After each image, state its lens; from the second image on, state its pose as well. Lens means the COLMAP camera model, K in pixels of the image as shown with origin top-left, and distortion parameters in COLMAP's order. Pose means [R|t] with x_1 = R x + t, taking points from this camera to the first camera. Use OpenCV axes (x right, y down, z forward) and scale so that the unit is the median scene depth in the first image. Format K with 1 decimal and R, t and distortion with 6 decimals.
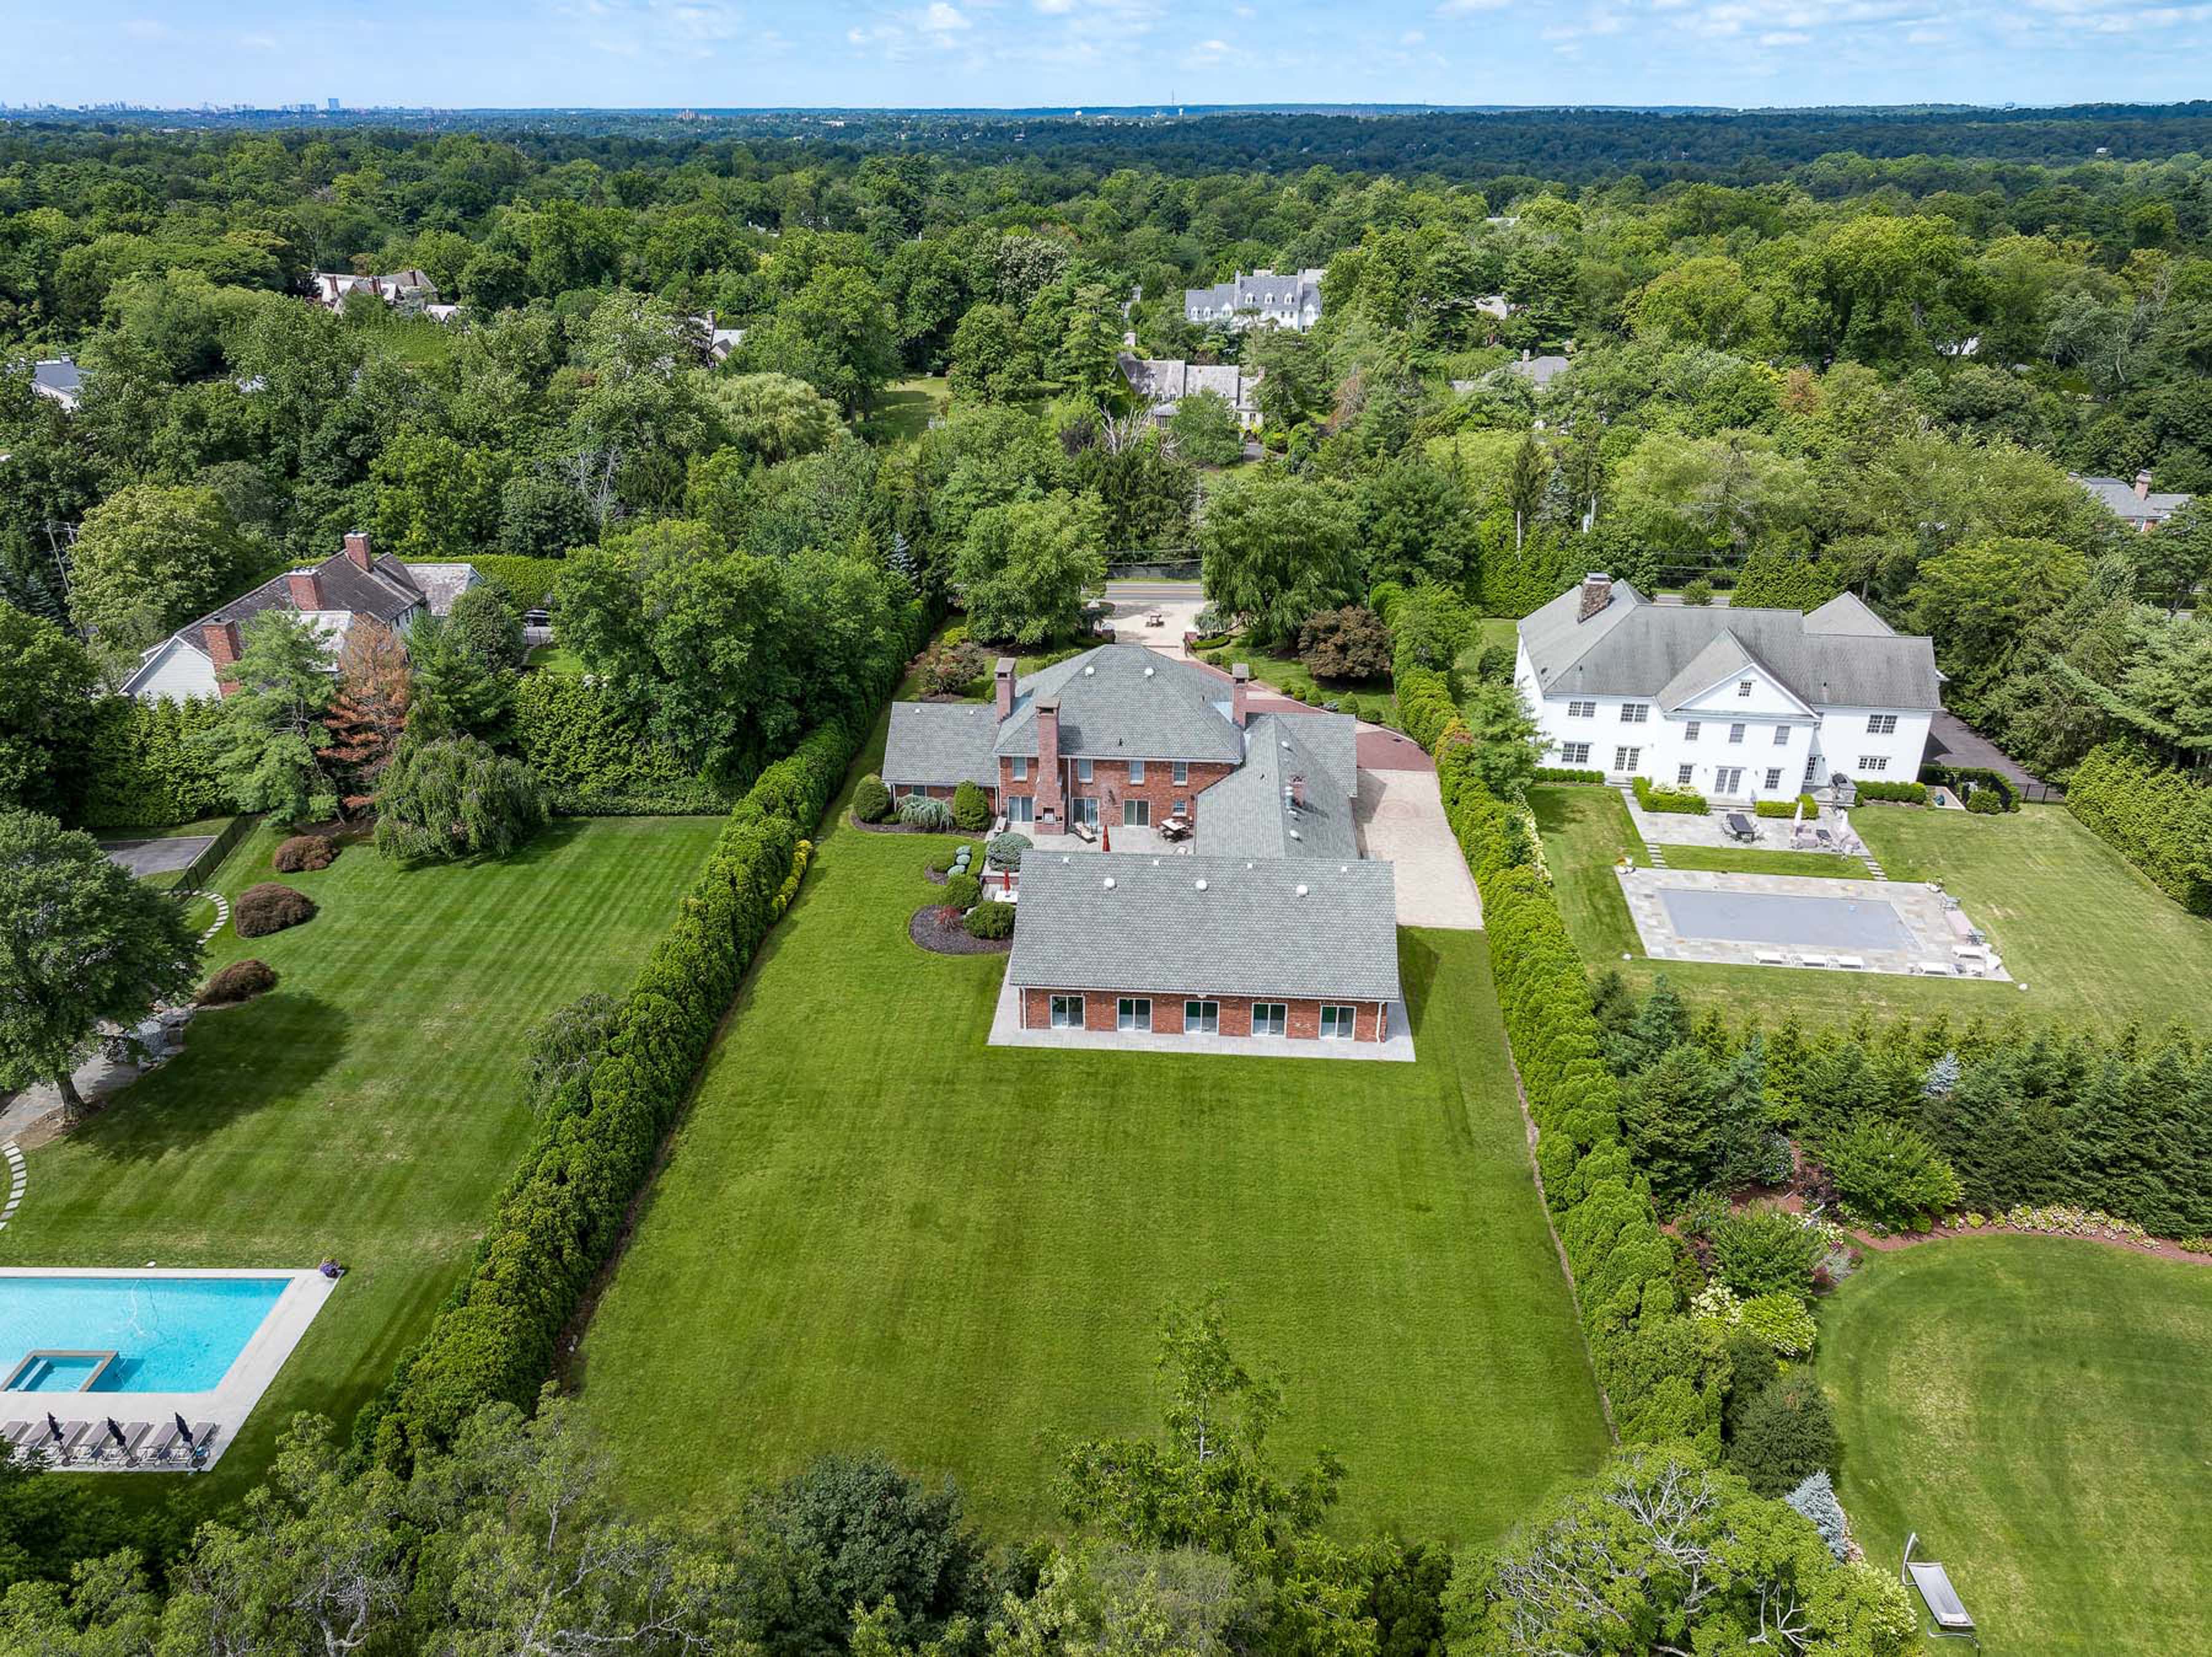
lens RADIAL K [[1518.1, 0, 1091.2], [0, 1518.1, 824.5], [0, 0, 1]] dist [0.002341, 0.004282]
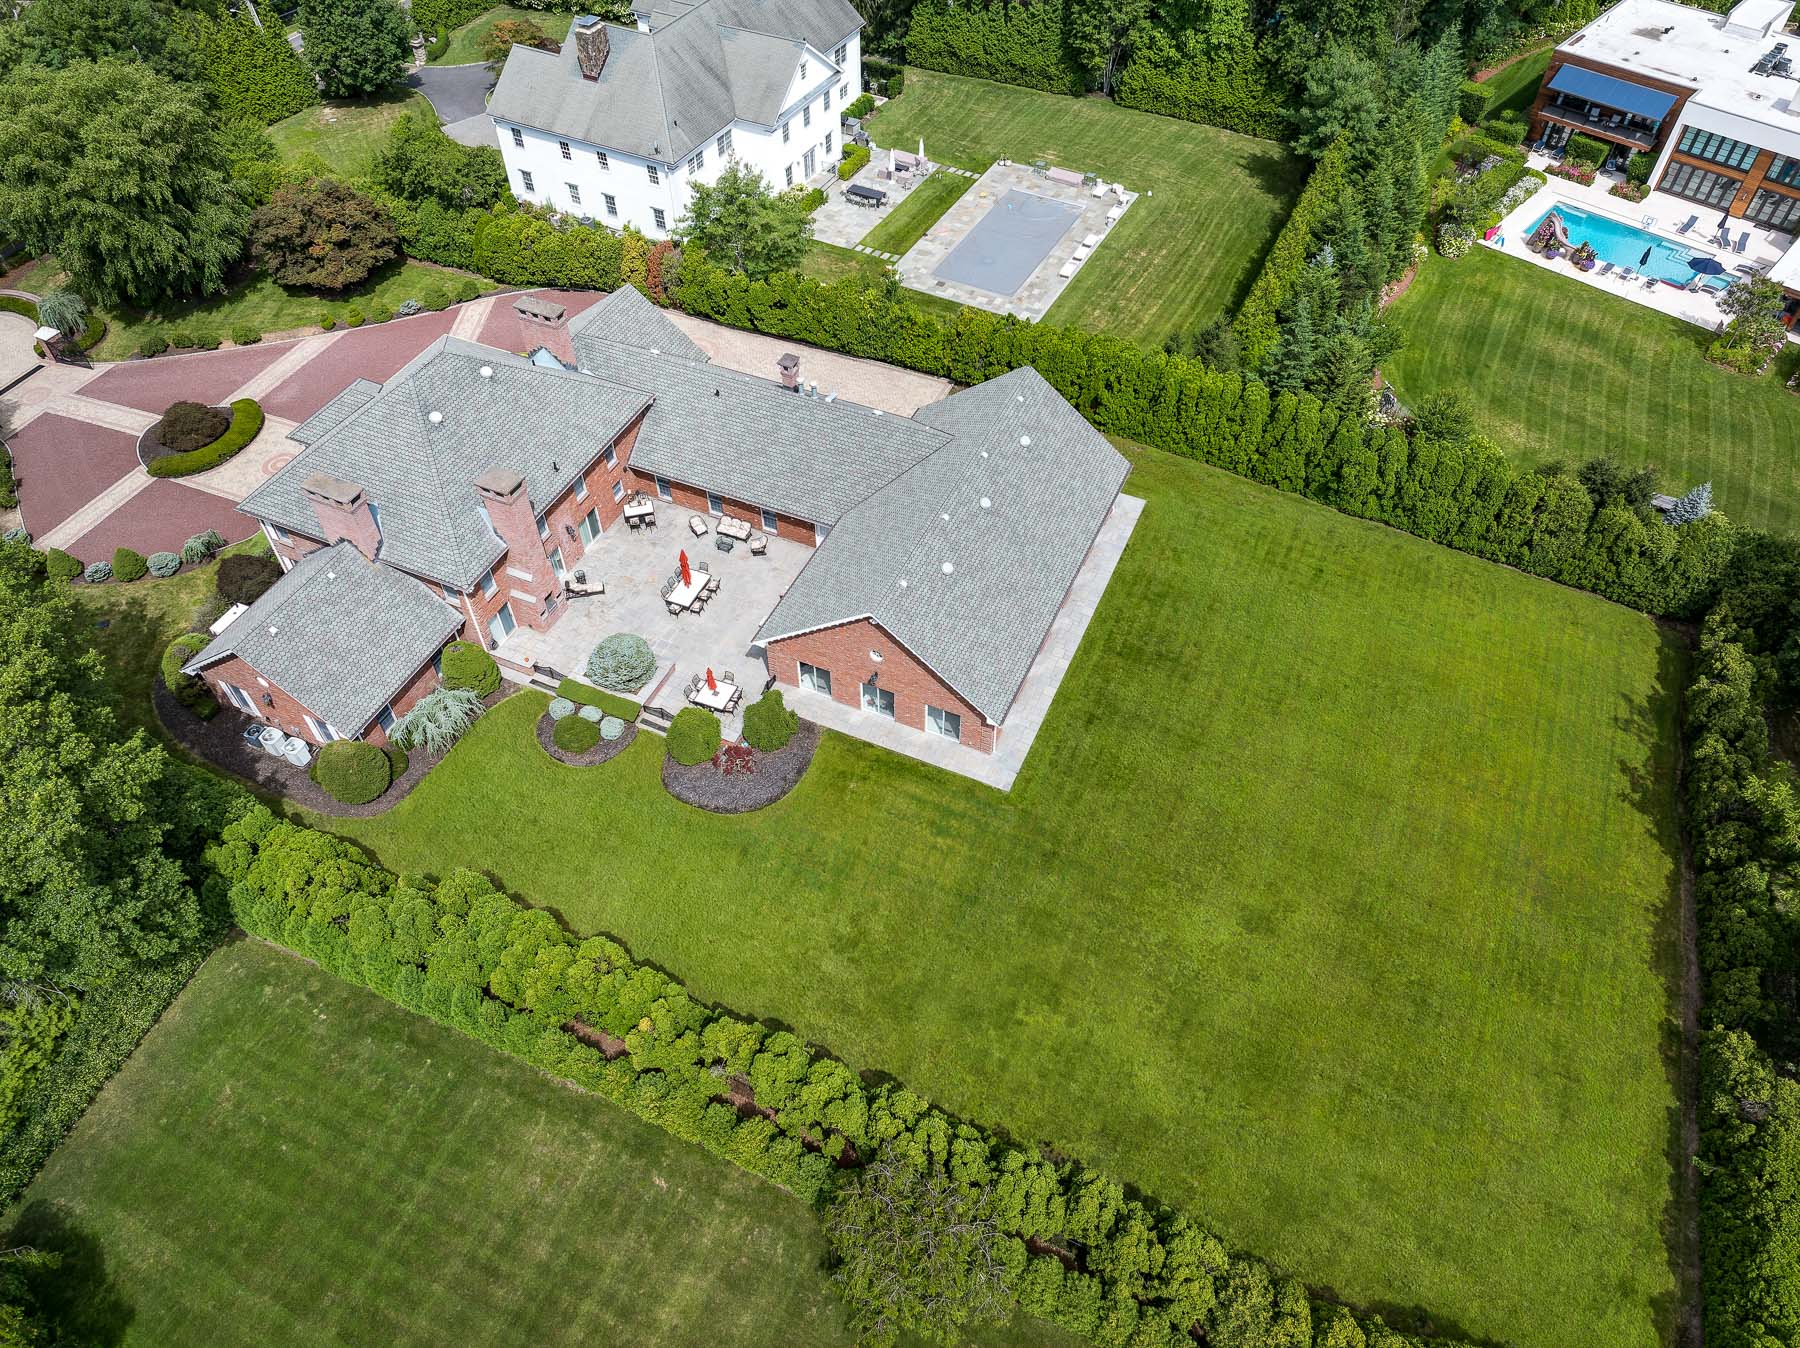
lens RADIAL K [[1235.2, 0, 895.4], [0, 1235.2, 683.5], [0, 0, 1]] dist [0.002341, 0.004282]
pose [[0.331104, -0.711036, 0.620321, -0.373270], [0.401473, 0.701085, 0.589321, -0.265285], [-0.853926, 0.053916, 0.517594, 0.512932]]
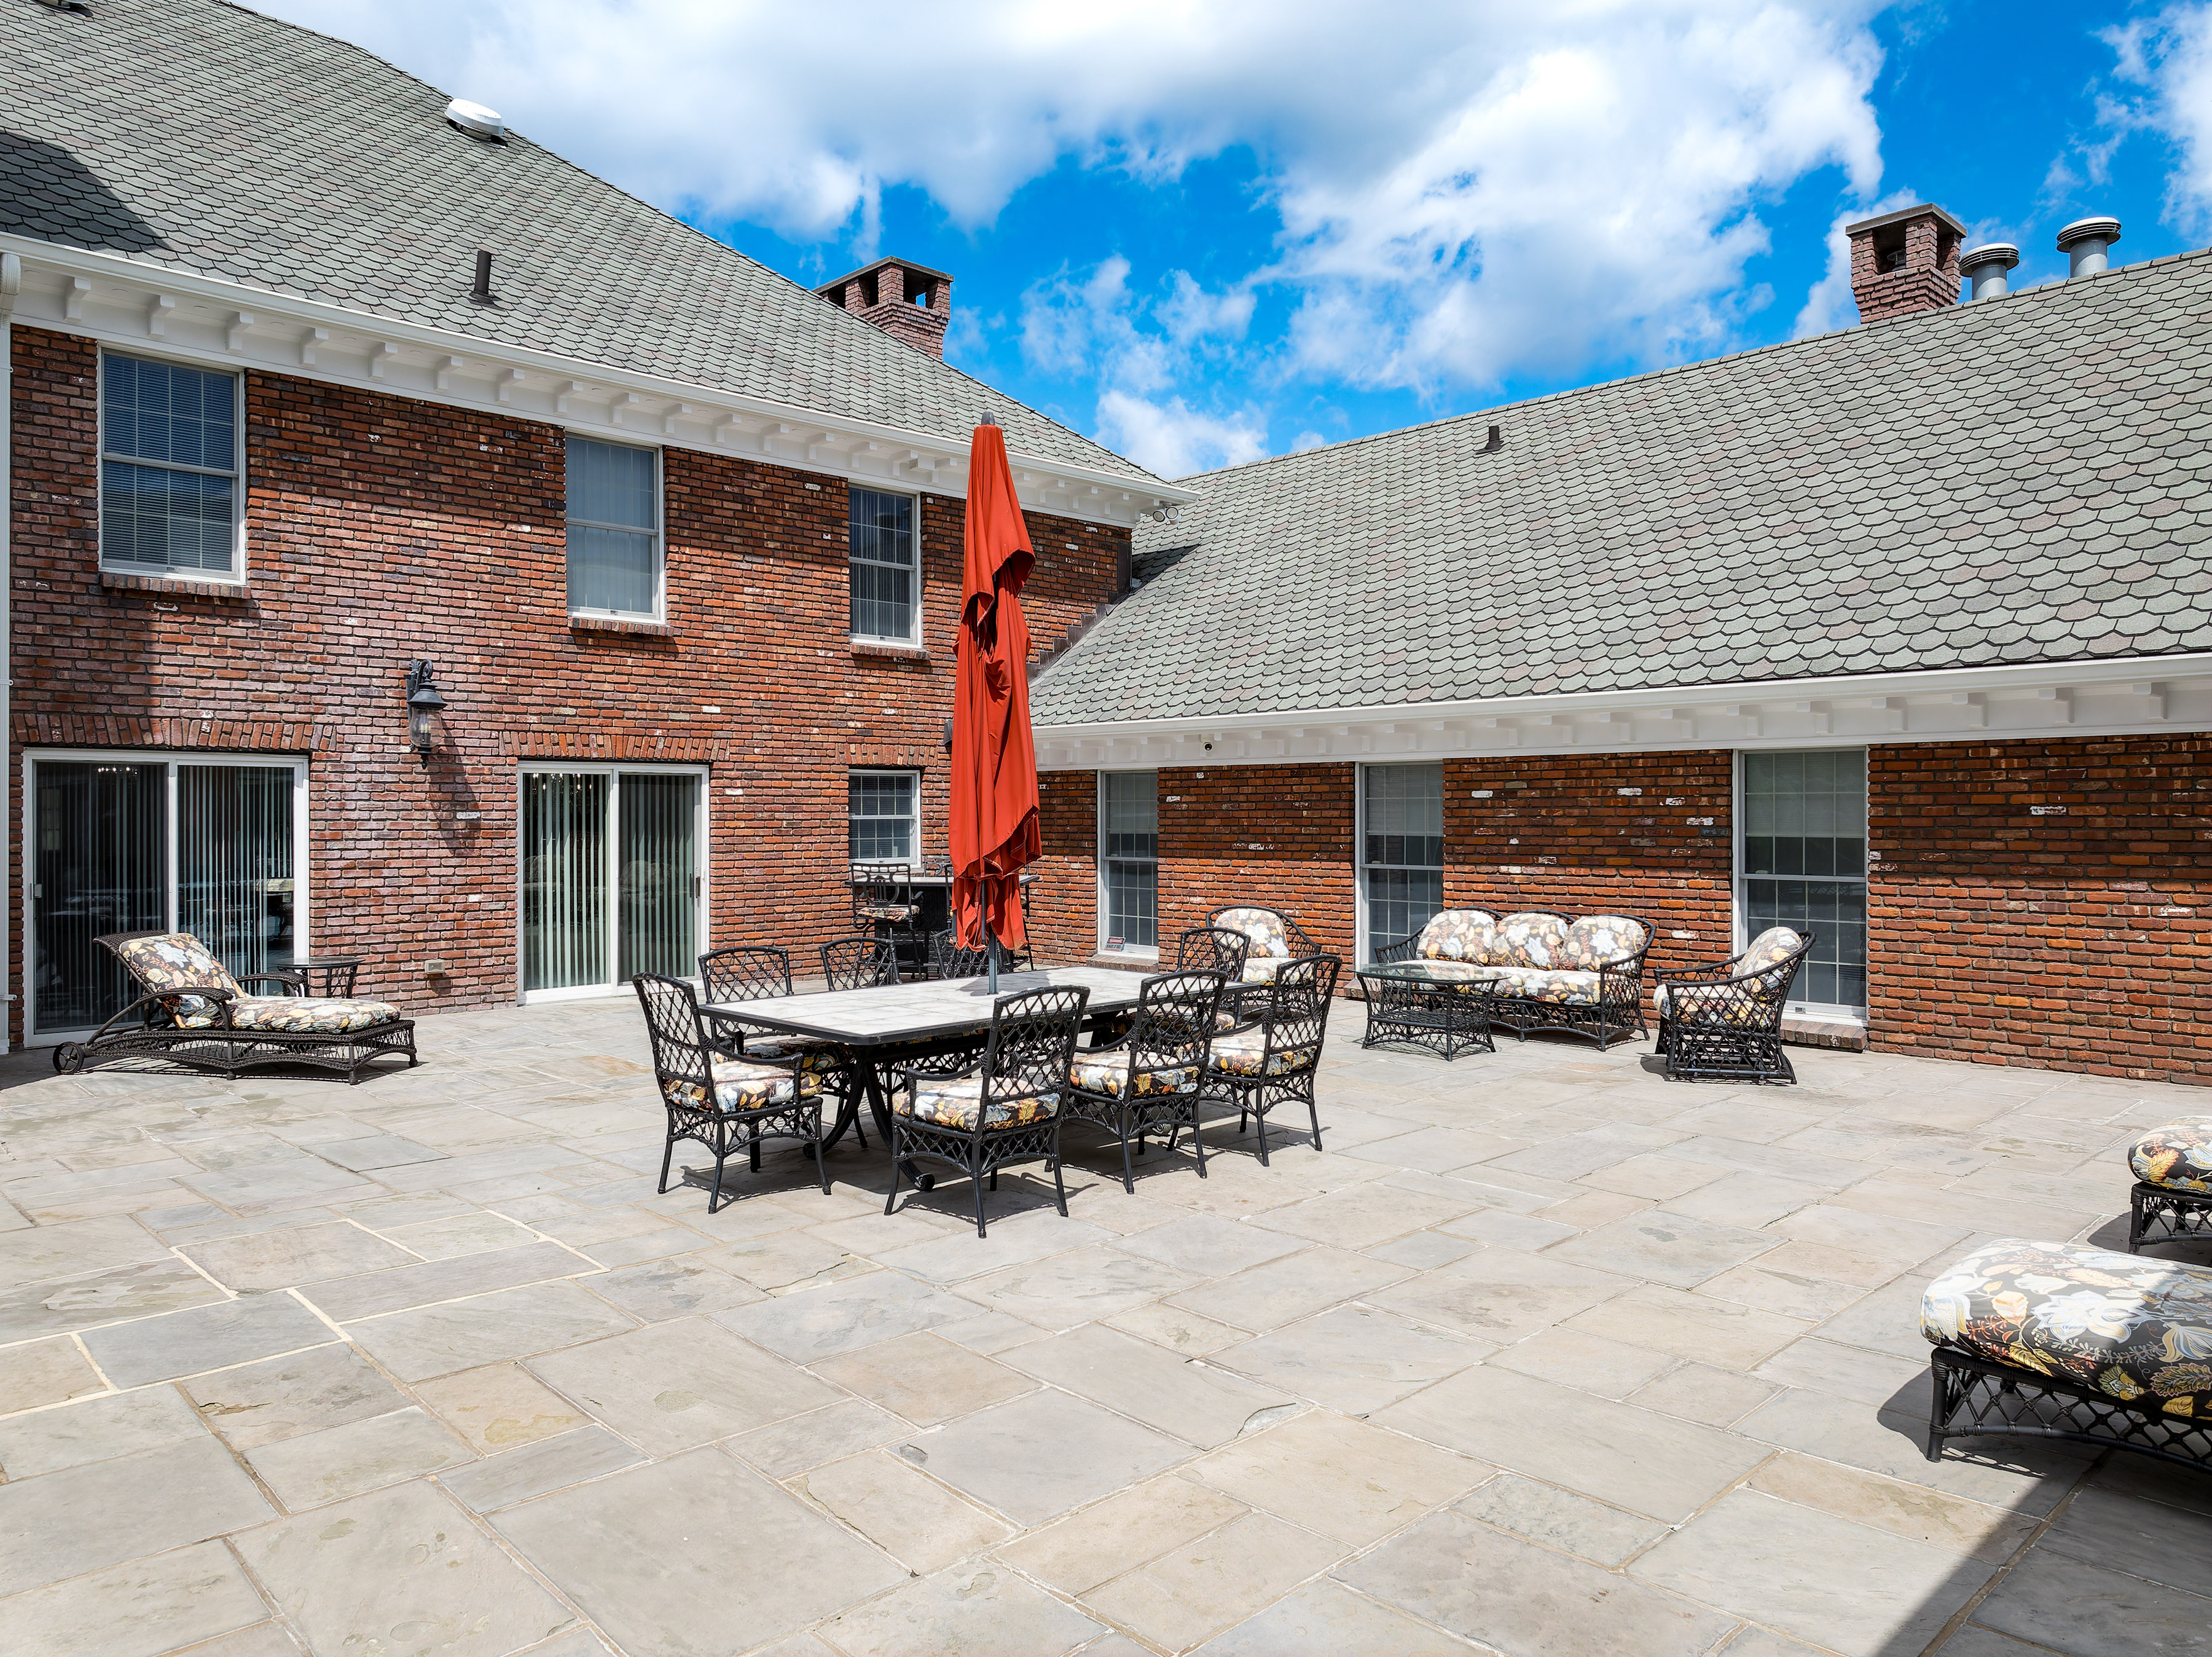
lens RADIAL K [[1518.1, 0, 1108.3], [0, 1518.1, 824.6], [0, 0, 1]] dist [0.002341, 0.004282]
pose [[0.658552, 0.001879, 0.752533, -0.041129], [0.309768, 0.910670, -0.273356, 0.037231], [-0.685823, 0.413130, 0.599142, 0.866547]]
